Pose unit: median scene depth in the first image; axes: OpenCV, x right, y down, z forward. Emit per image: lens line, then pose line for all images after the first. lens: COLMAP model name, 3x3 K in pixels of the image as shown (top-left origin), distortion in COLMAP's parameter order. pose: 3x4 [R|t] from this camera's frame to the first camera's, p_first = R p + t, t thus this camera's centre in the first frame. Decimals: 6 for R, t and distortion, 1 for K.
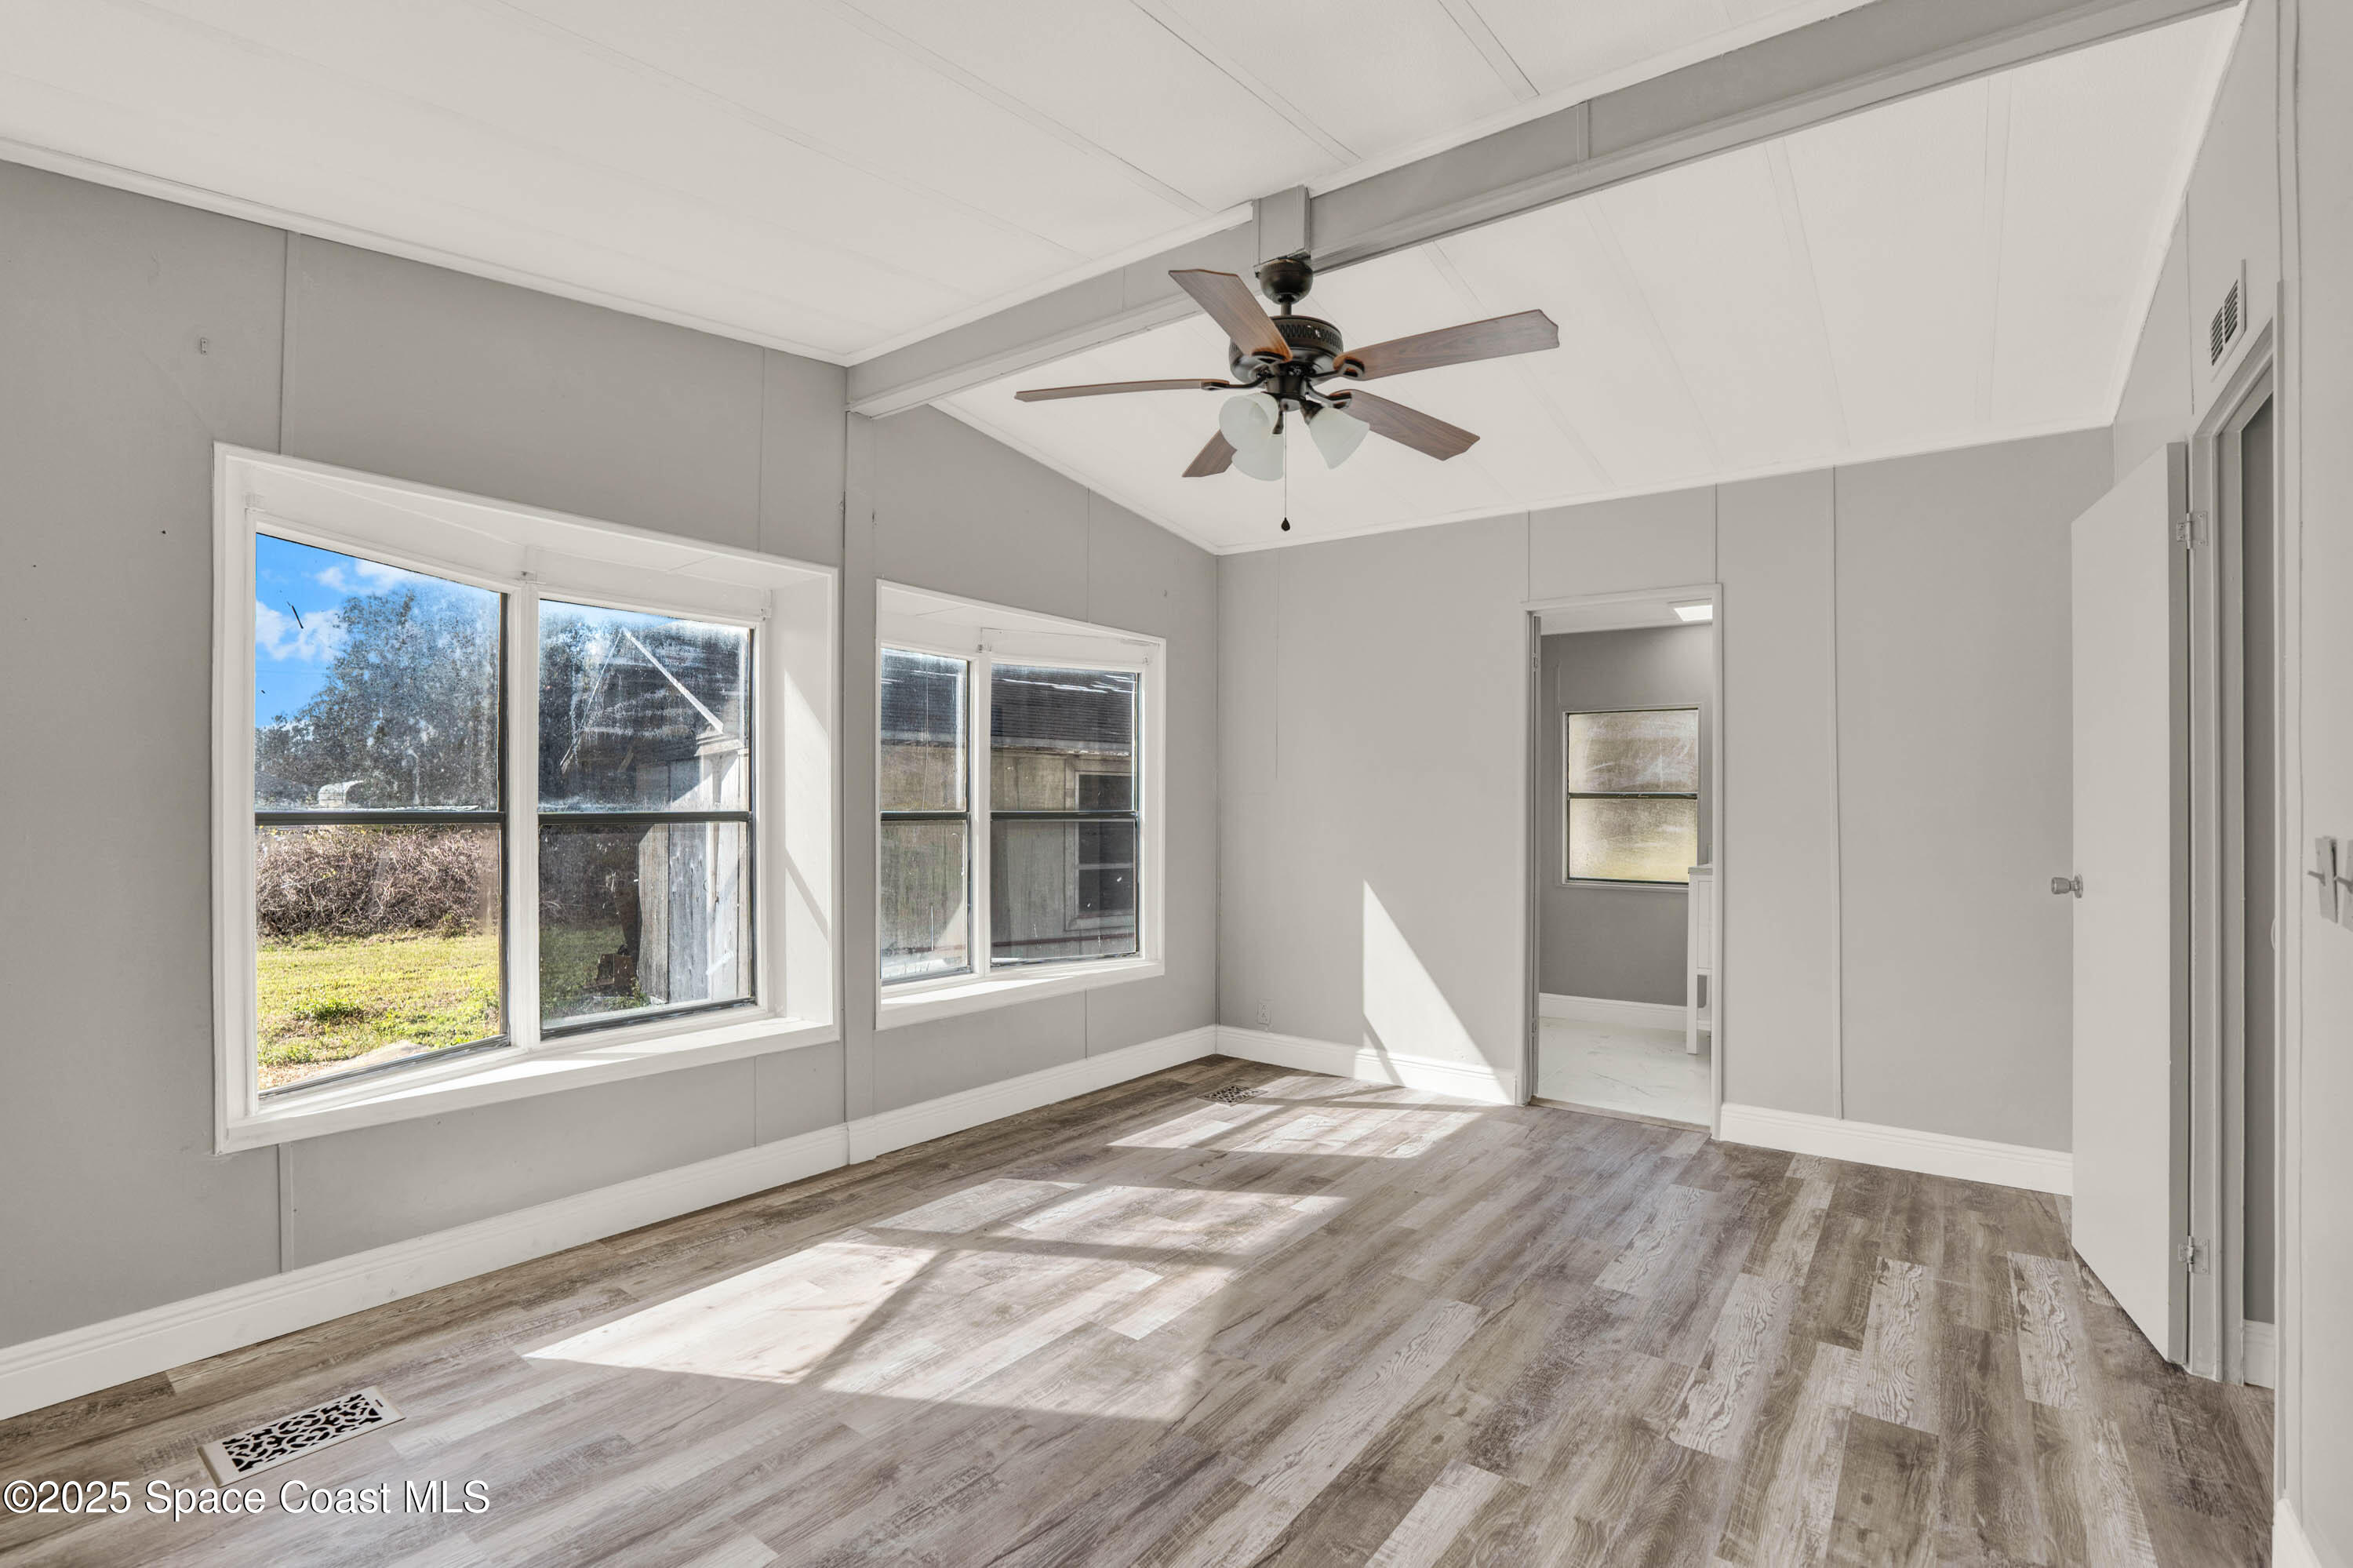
lens RADIAL K [[1066.4, 0, 1175.7], [0, 1066.4, 812.9], [0, 0, 1]] dist [-0.063092, 0.012271]
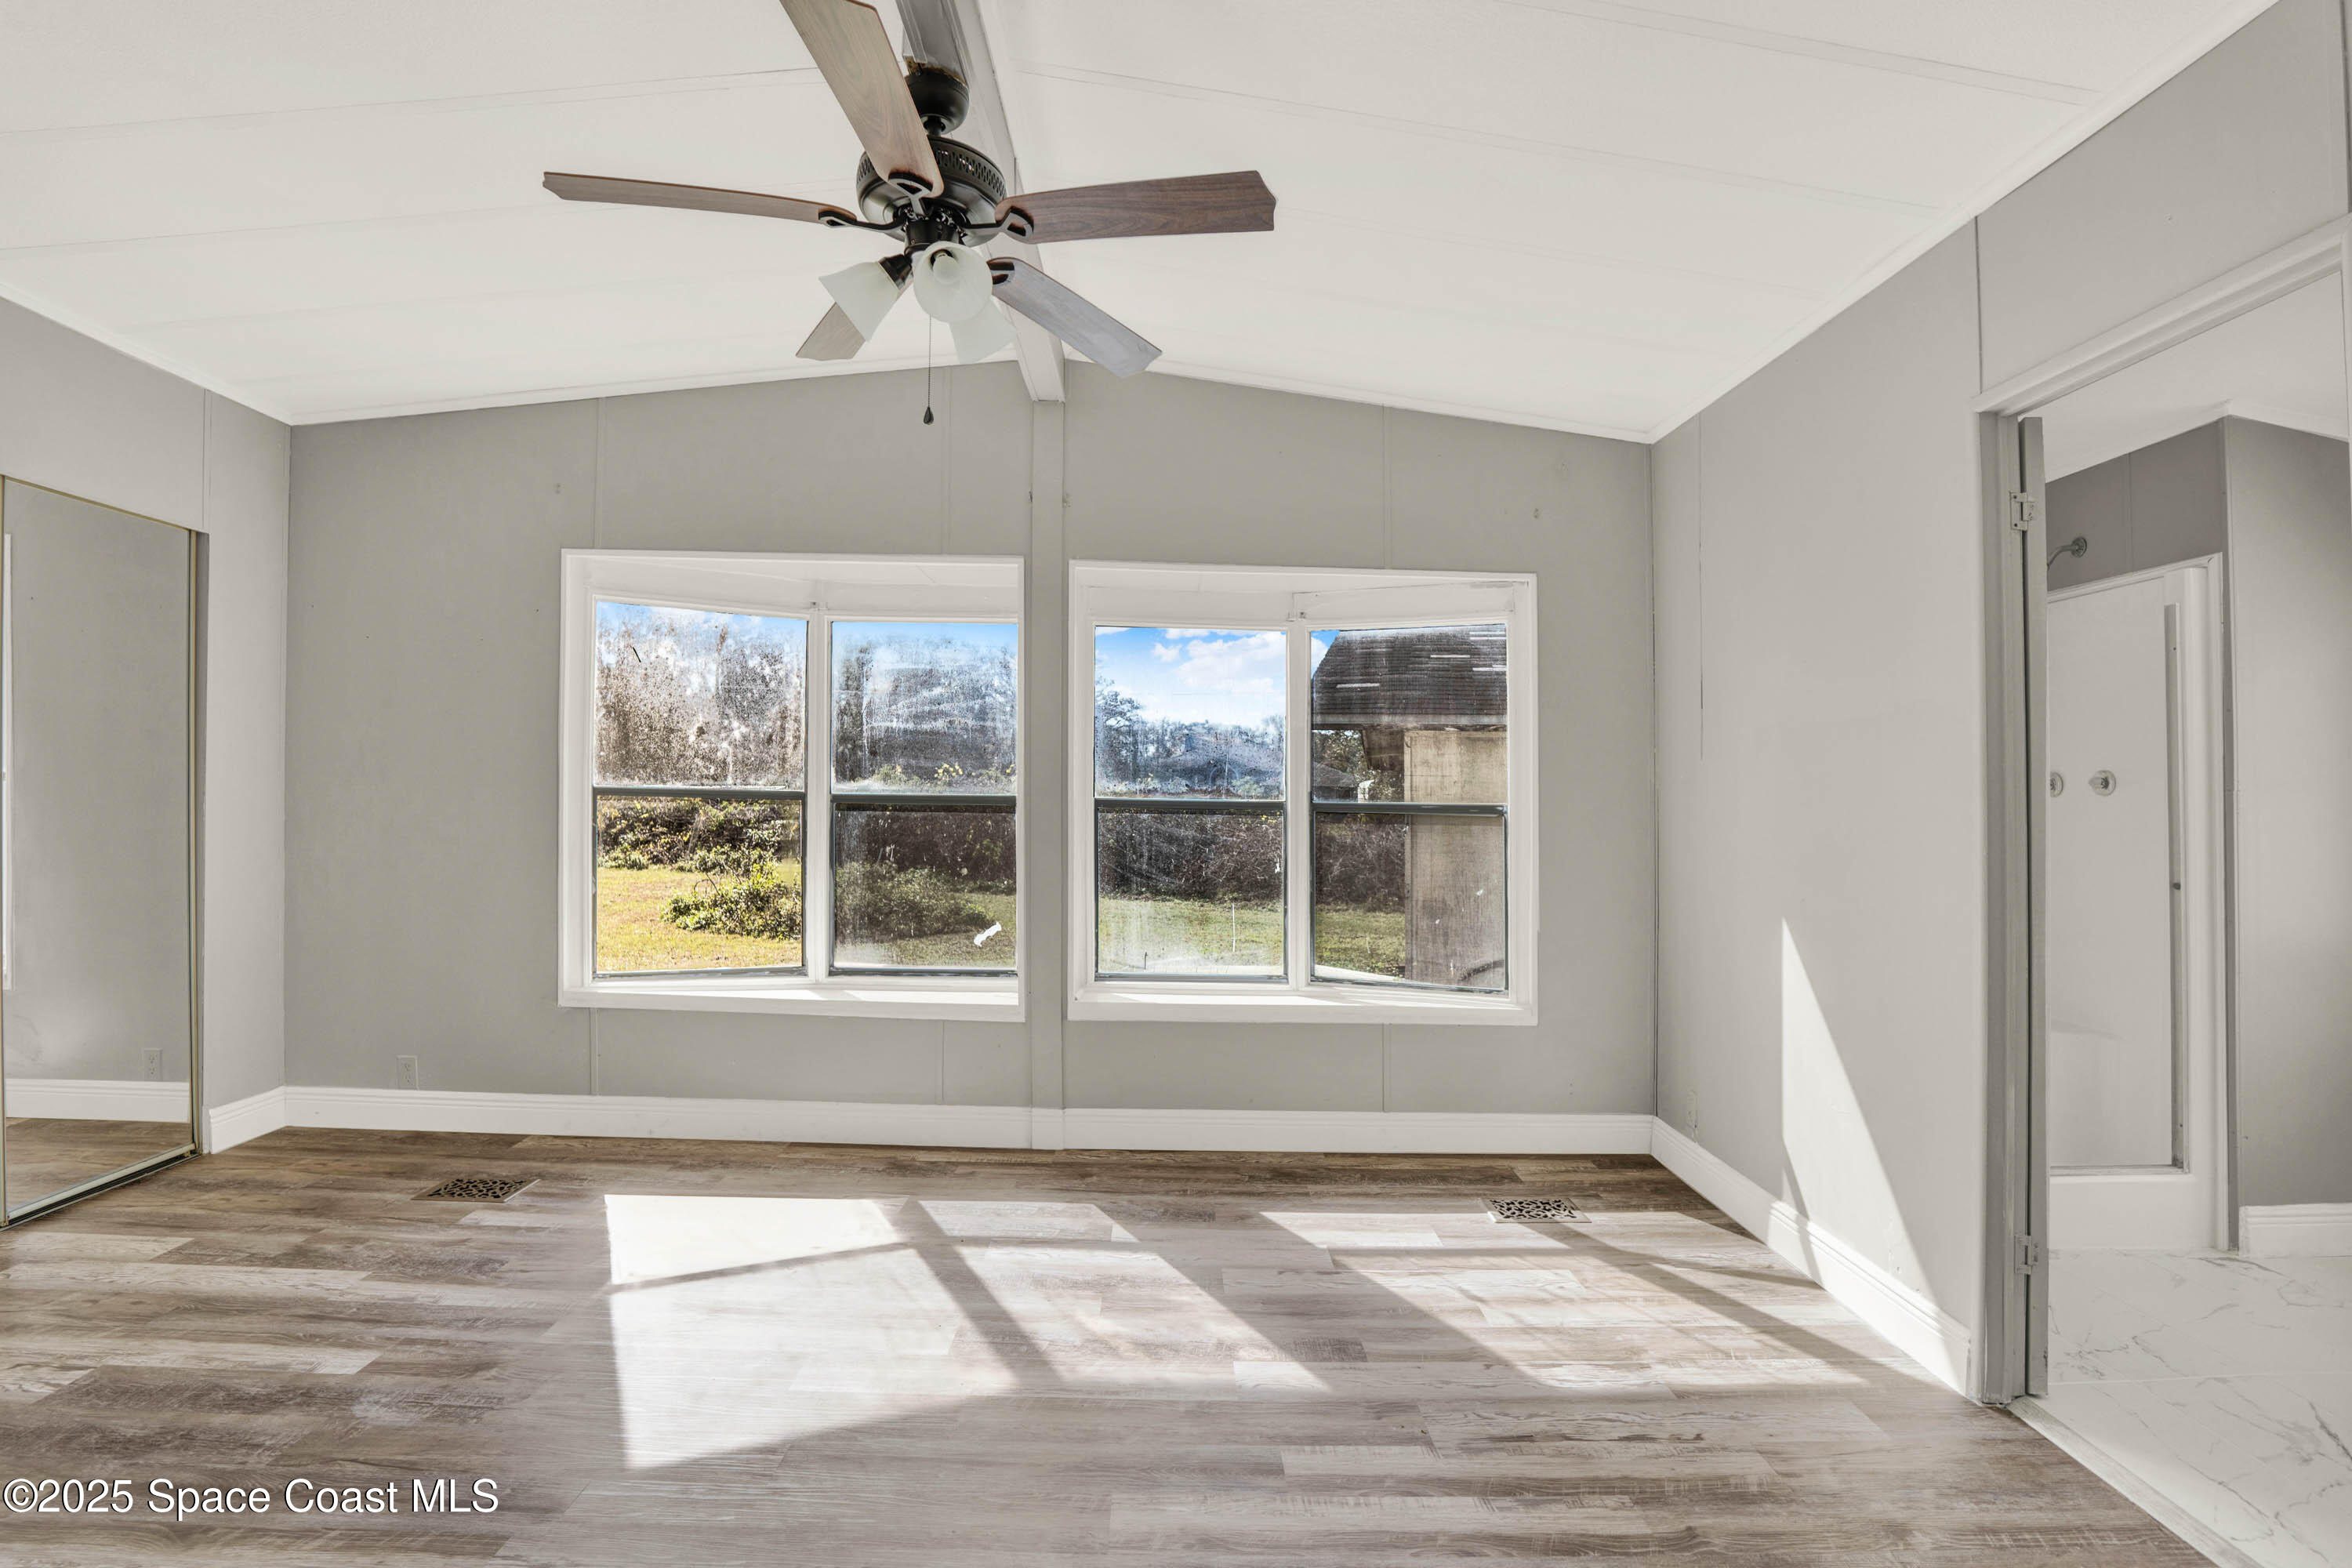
lens RADIAL K [[1065.9, 0, 1194.2], [0, 1065.9, 797.4], [0, 0, 1]] dist [-0.063092, 0.012271]
pose [[0.620189, 0.014268, -0.784322, 0.732746], [-0.022391, 0.999749, 0.000482, -0.005414], [0.784132, 0.017263, 0.620353, 0.618455]]
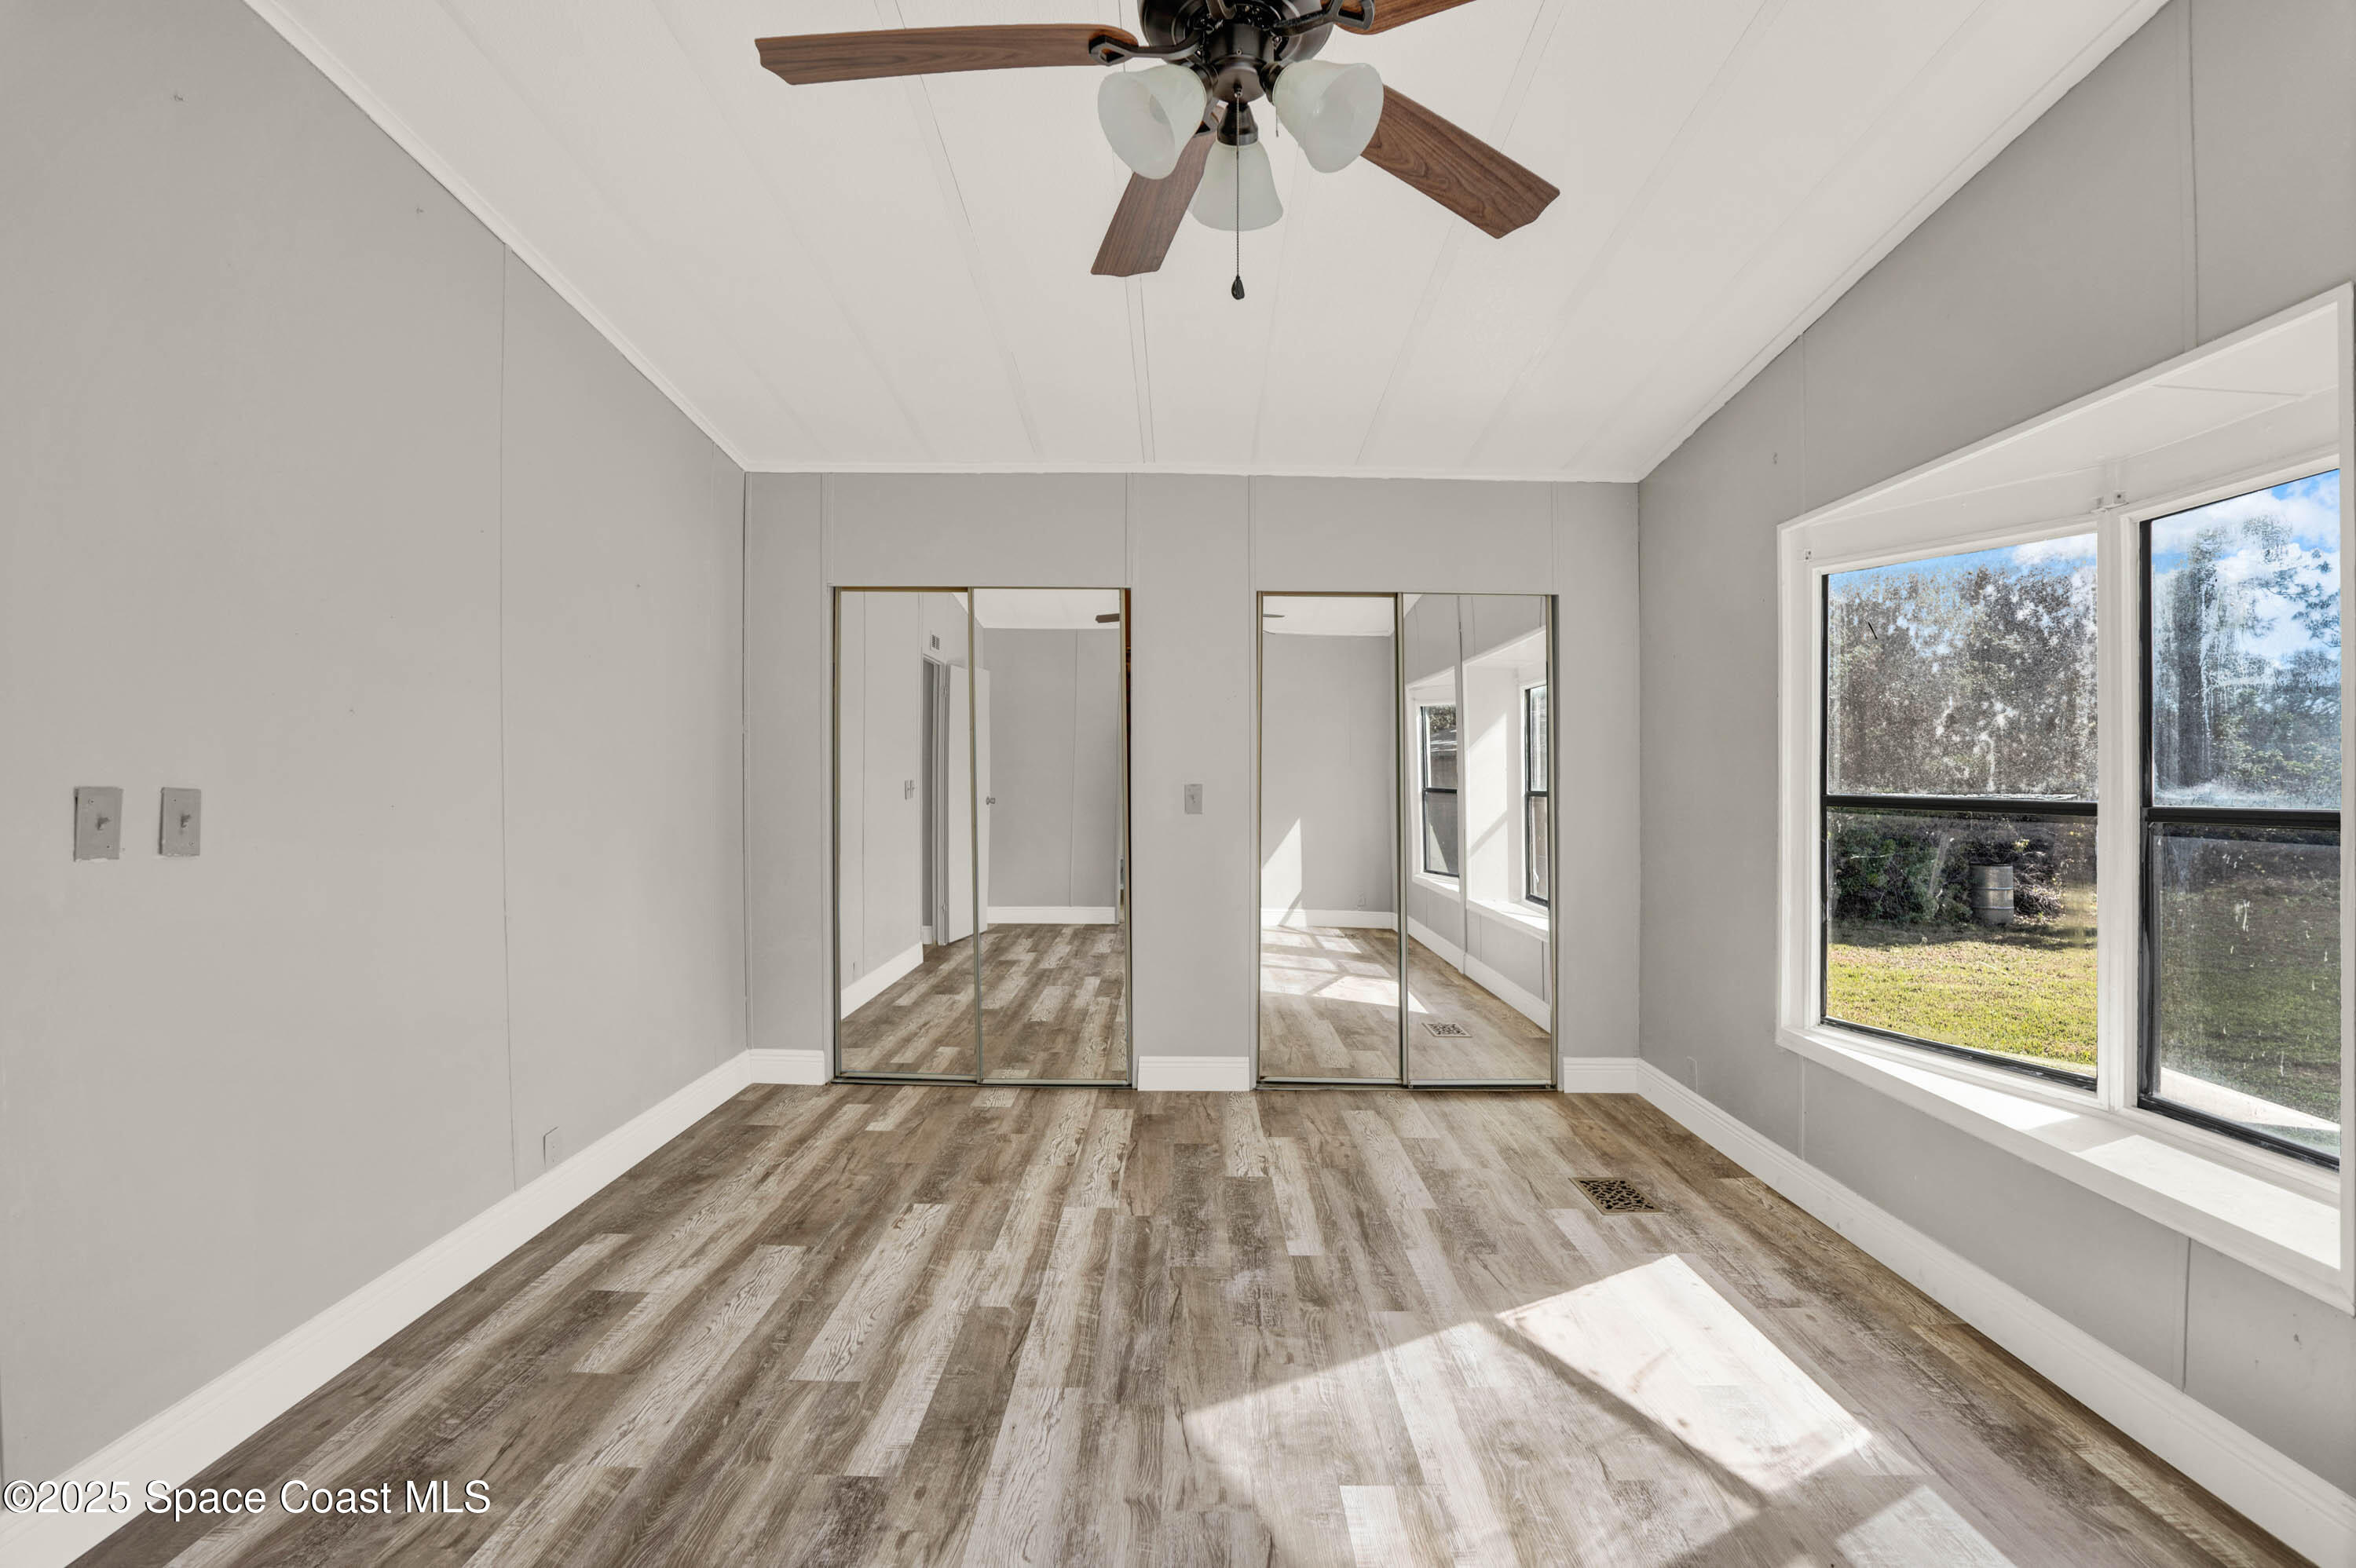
lens RADIAL K [[1067.6, 0, 1190.3], [0, 1067.6, 785.9], [0, 0, 1]] dist [-0.063092, 0.012271]
pose [[-0.793987, -0.012473, -0.607807, 0.437808], [-0.022809, 0.999697, 0.009280, -0.004820], [0.607507, 0.021231, -0.794031, 1.306696]]
